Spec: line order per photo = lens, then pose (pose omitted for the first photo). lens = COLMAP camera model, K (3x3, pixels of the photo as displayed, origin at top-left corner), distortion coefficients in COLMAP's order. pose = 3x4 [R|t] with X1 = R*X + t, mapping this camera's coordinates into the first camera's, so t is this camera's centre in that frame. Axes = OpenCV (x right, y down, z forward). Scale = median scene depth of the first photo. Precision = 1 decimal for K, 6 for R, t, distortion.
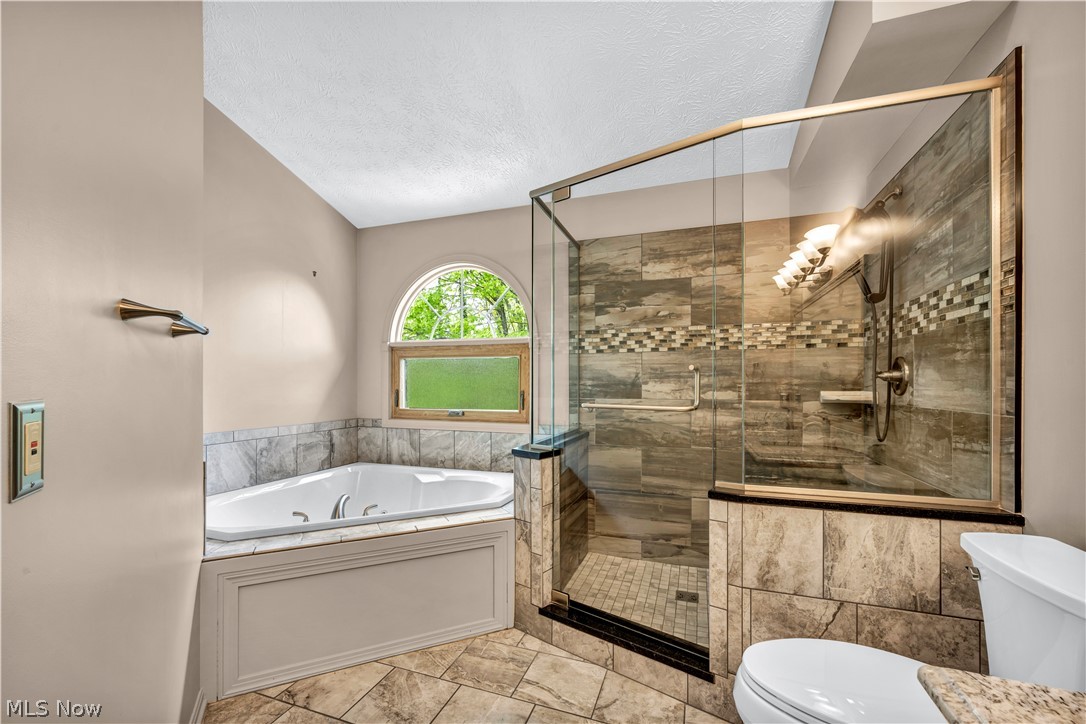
lens RADIAL K [[445.4, 0, 543.5], [0, 445.4, 373.3], [0, 0, 1]] dist [0.002266, -0.000602]
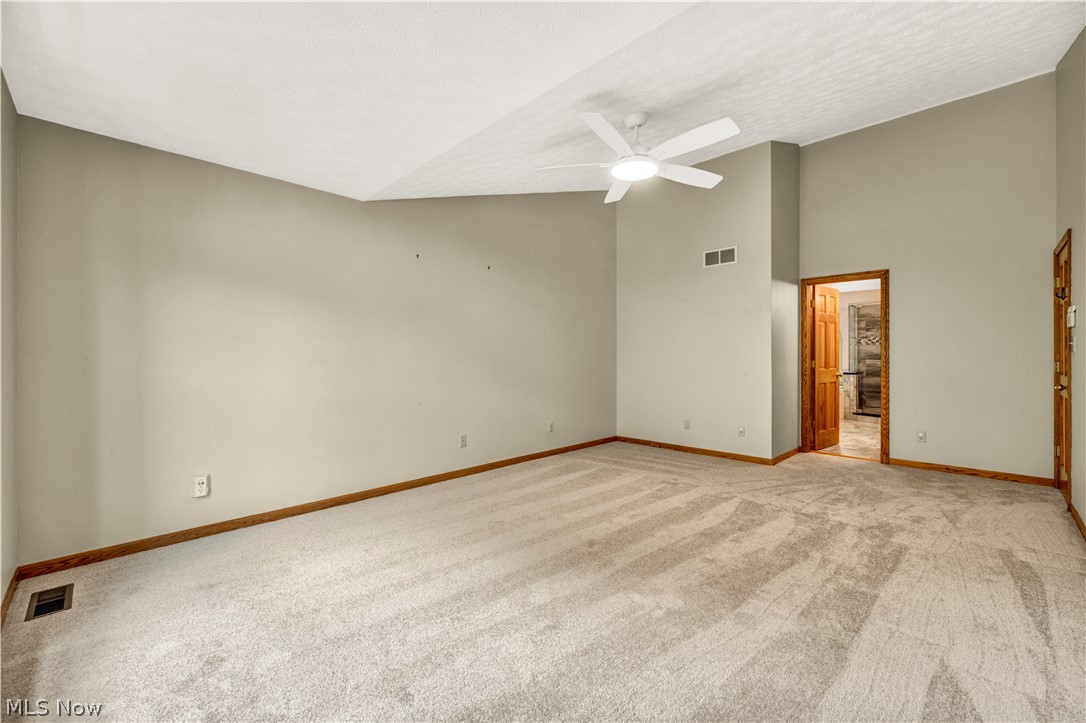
lens RADIAL K [[445.4, 0, 542.7], [0, 445.4, 356.8], [0, 0, 1]] dist [0.002266, -0.000602]
pose [[0.906749, -0.003320, -0.421659, -0.574842], [0.010395, 0.999841, 0.014480, -0.030119], [0.421544, -0.017513, 0.906639, -2.554797]]
